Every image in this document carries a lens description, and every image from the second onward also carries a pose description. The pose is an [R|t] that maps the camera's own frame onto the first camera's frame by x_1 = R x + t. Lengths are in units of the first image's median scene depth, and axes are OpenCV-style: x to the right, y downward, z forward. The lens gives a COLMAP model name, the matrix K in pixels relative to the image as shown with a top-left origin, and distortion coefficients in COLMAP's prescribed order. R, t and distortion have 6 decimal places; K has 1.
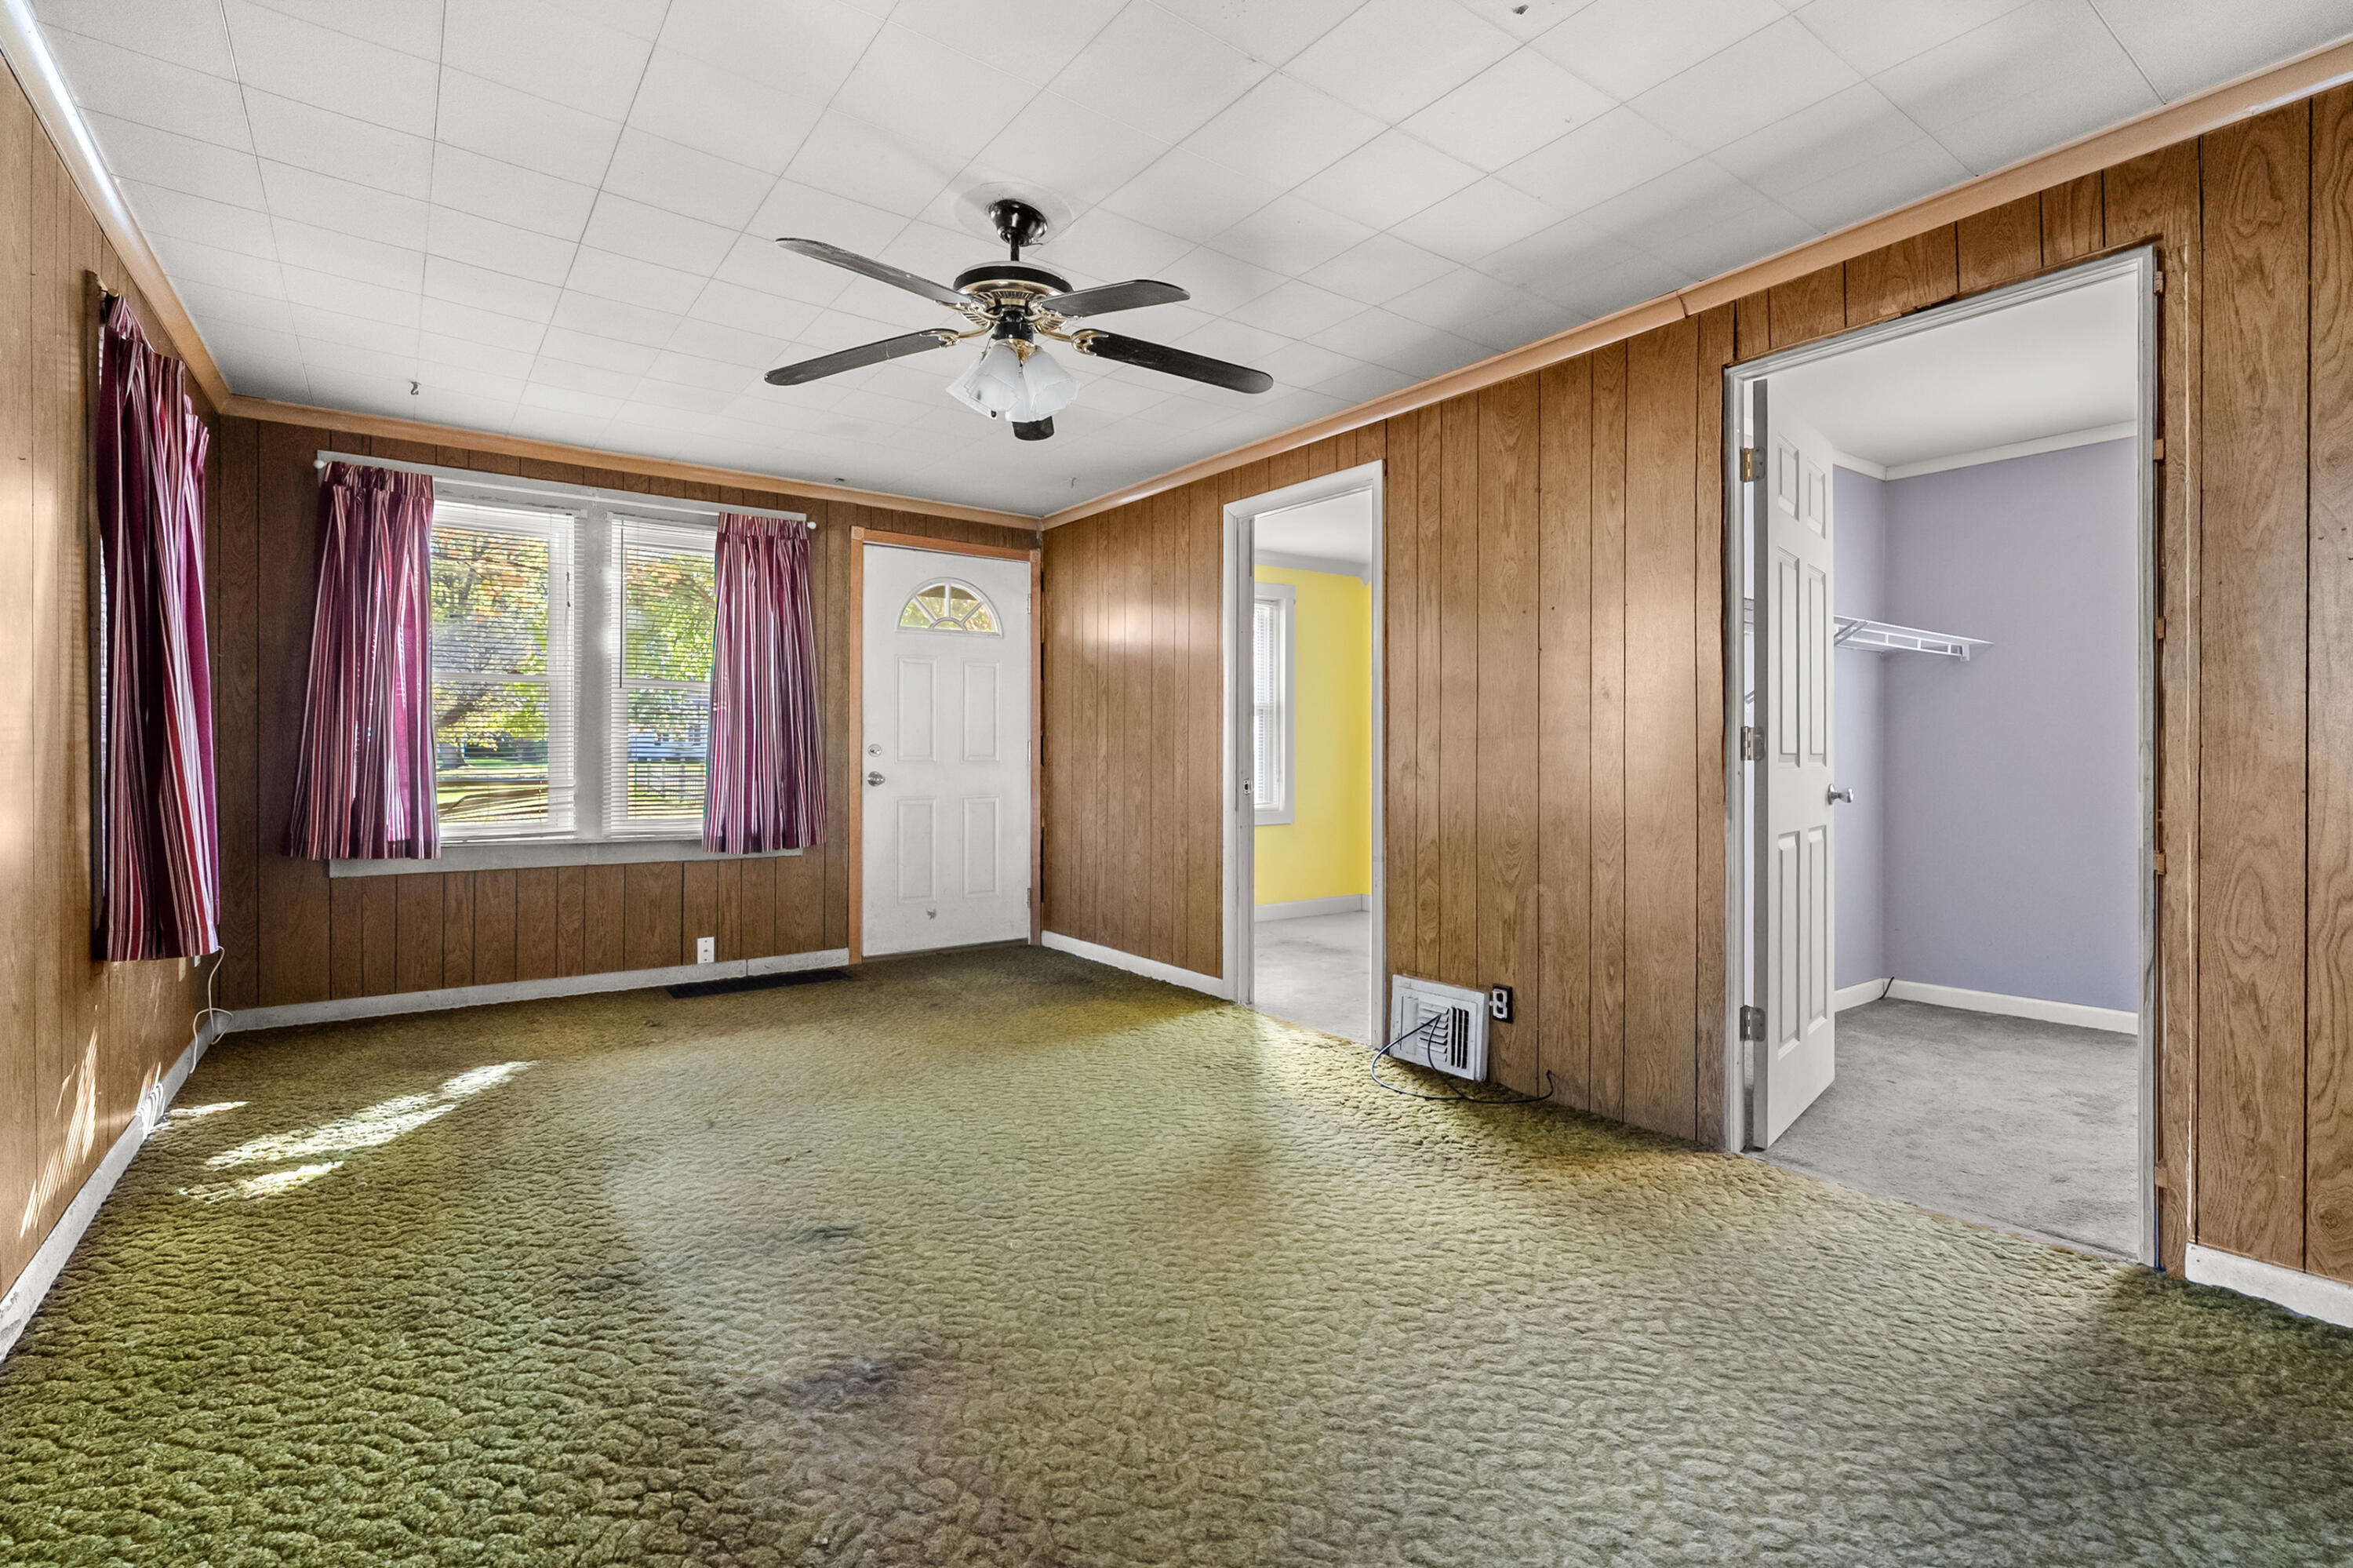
lens RADIAL K [[1055.3, 0, 1171.7], [0, 1055.3, 752.3], [0, 0, 1]] dist [-0.003804, 0.000115]
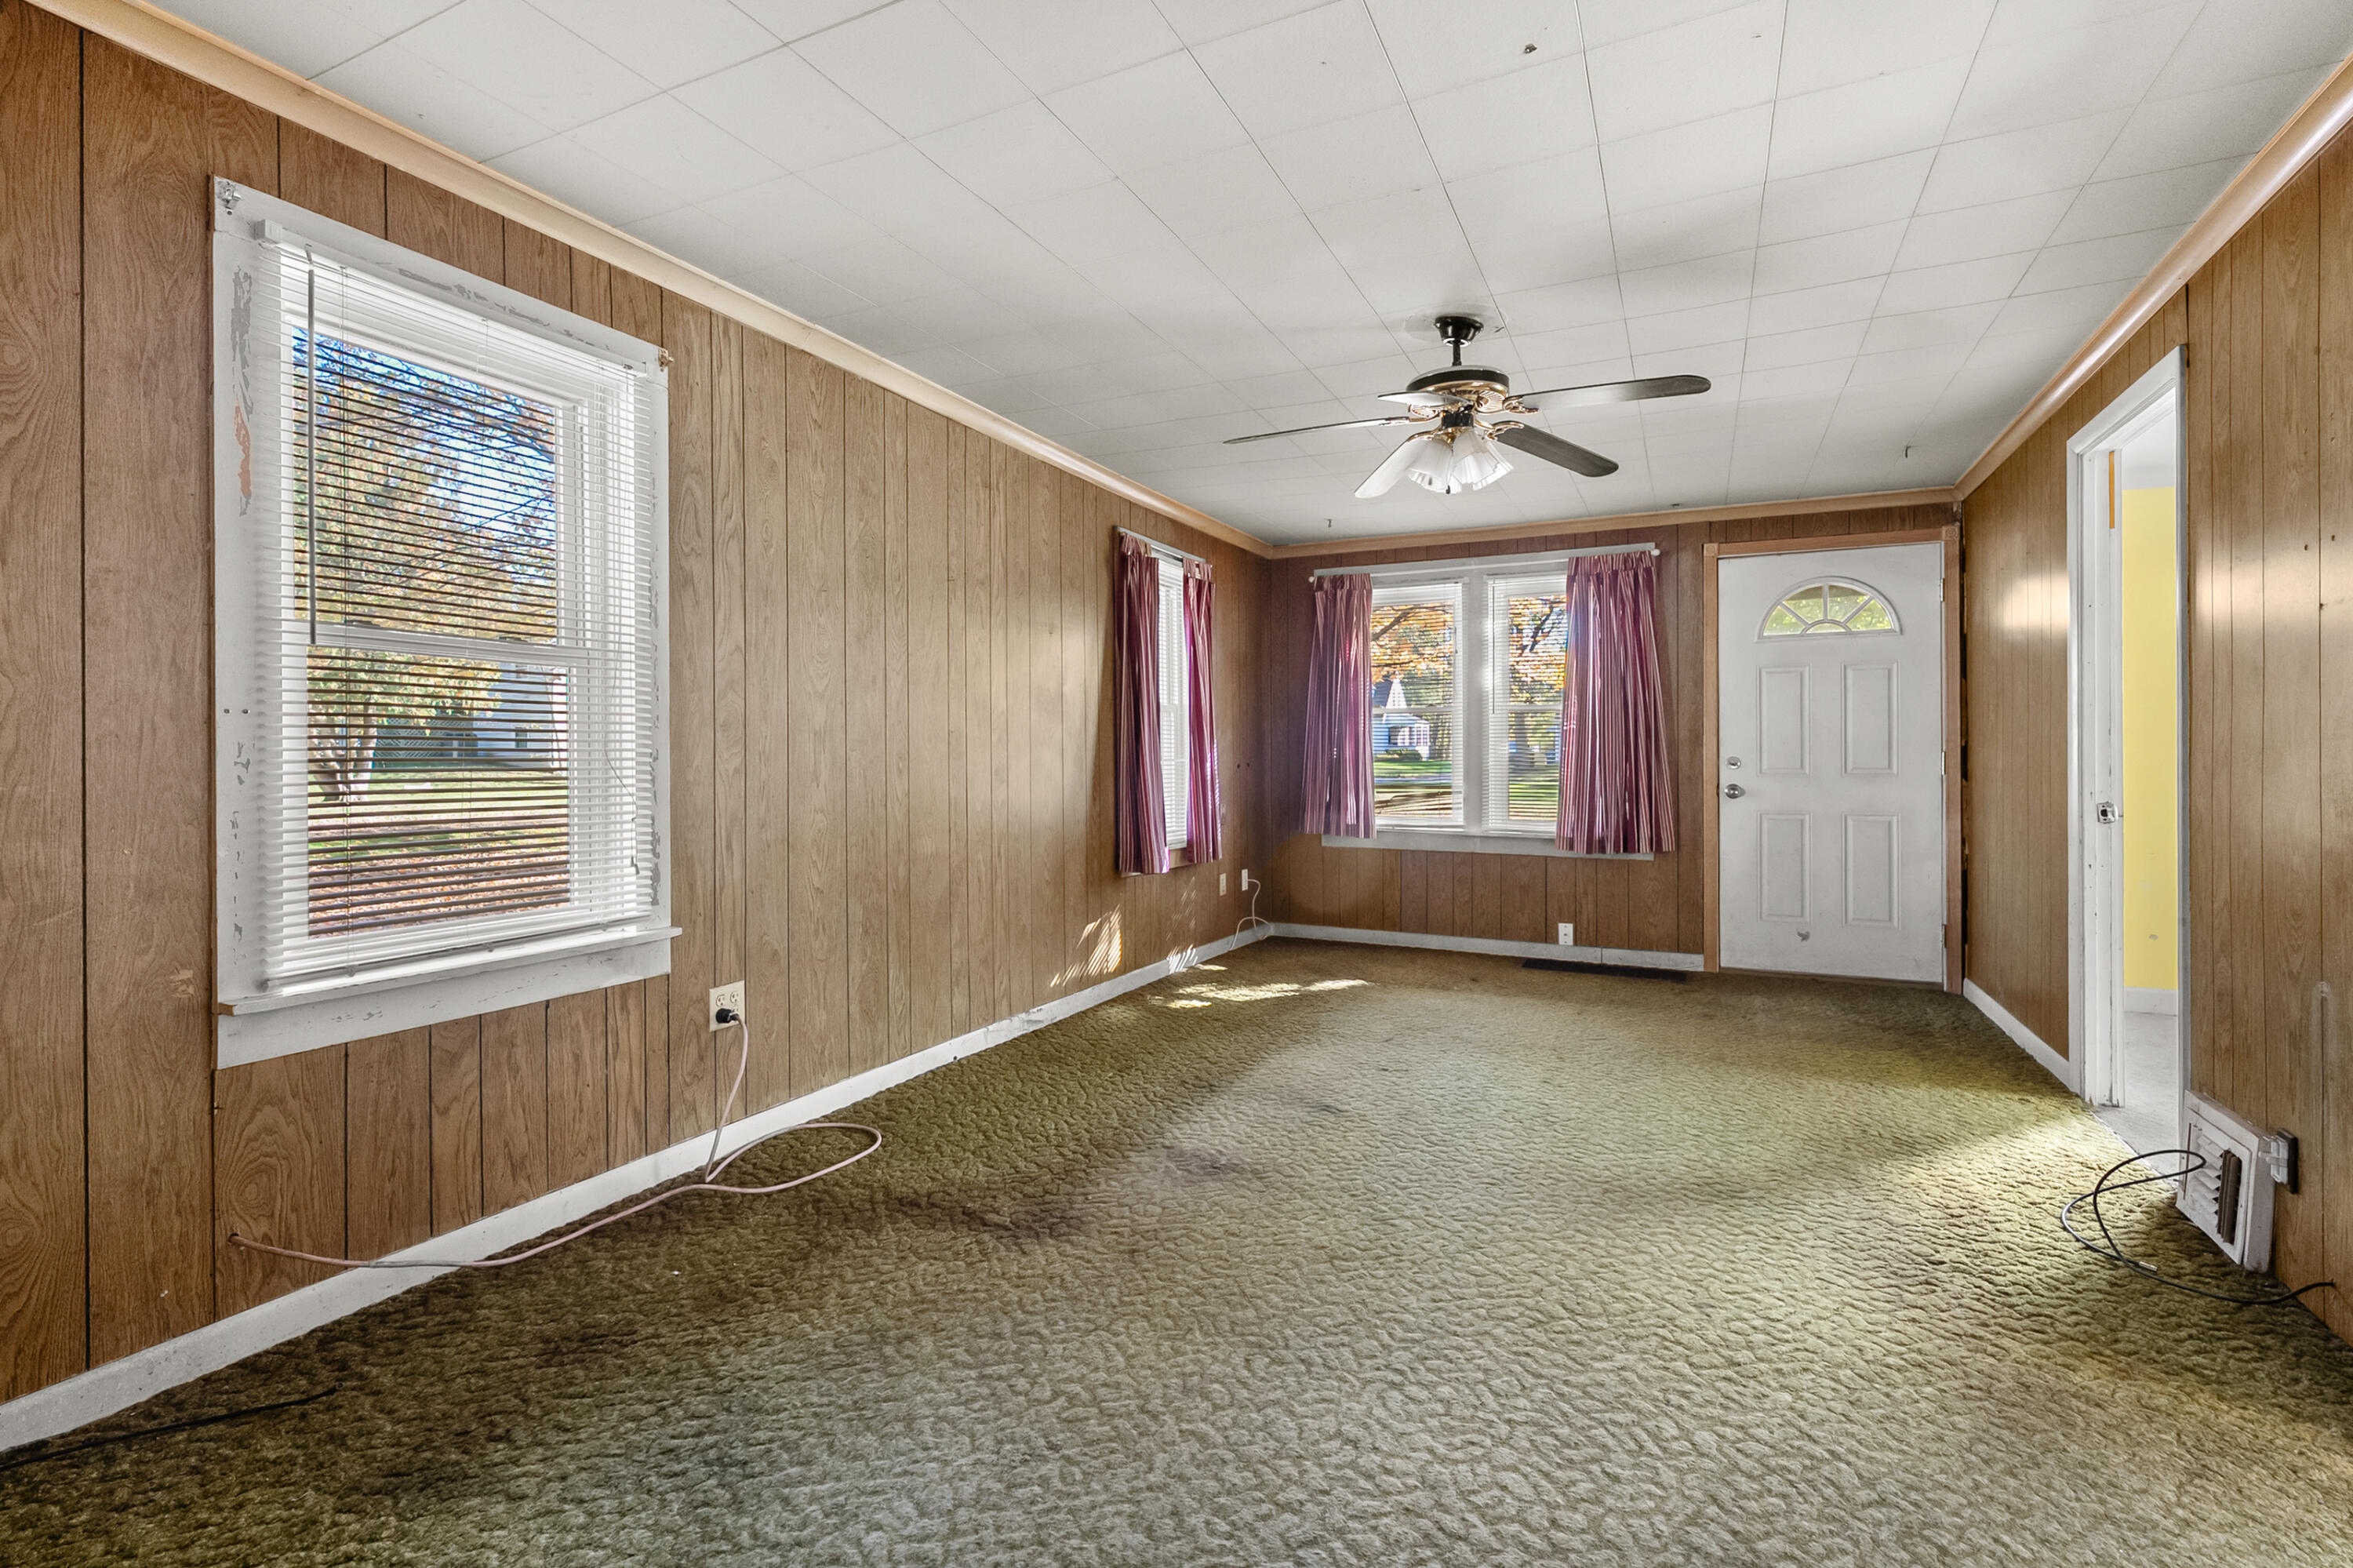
lens RADIAL K [[1033.8, 0, 1180.0], [0, 1033.8, 770.6], [0, 0, 1]] dist [-0.000057, 0.000486]
pose [[0.486129, 0.006750, -0.873861, 0.416778], [0.000849, 0.999966, 0.008197, -0.003832], [0.873887, -0.004726, 0.486107, 0.083502]]
